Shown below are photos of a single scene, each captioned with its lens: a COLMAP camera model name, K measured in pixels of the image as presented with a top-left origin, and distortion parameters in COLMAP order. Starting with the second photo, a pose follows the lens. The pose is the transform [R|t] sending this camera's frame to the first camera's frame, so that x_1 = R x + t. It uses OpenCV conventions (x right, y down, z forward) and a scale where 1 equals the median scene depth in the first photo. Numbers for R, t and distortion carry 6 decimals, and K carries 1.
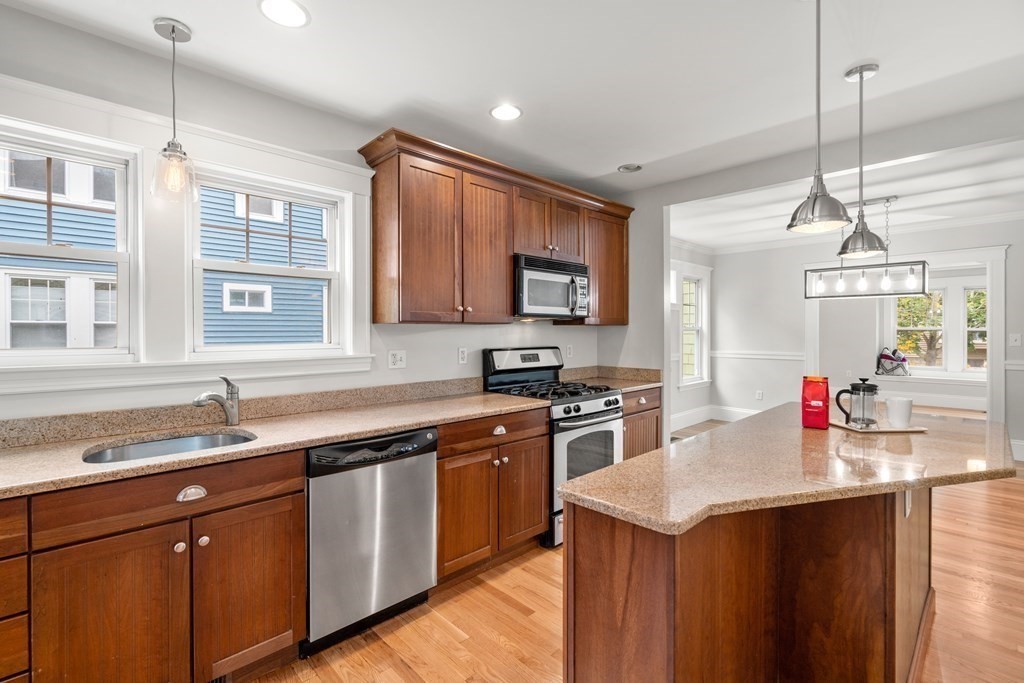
lens RADIAL K [[454.7, 0, 512.0], [0, 454.7, 341.5], [0, 0, 1]] dist [0.000371, 0.000050]
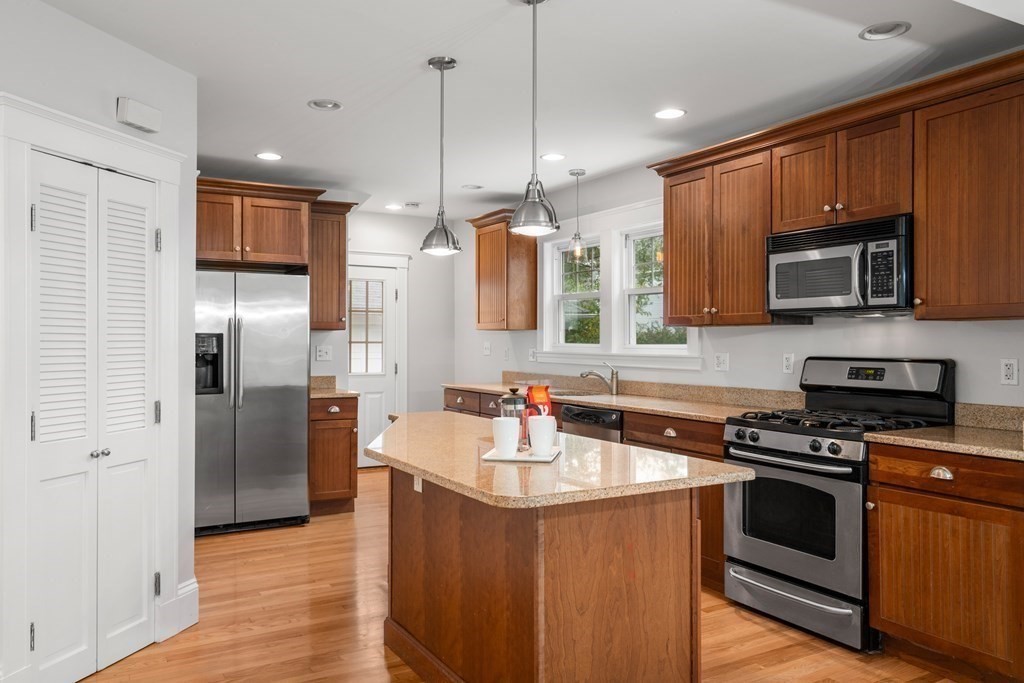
lens RADIAL K [[765.2, 0, 512.0], [0, 765.2, 341.5], [0, 0, 1]] dist [0.000836, -0.000537]
pose [[-0.241459, 0.000488, -0.970411, 1.475402], [-0.022626, 0.999725, 0.006133, -0.005414], [0.970147, 0.023438, -0.241382, 0.935590]]
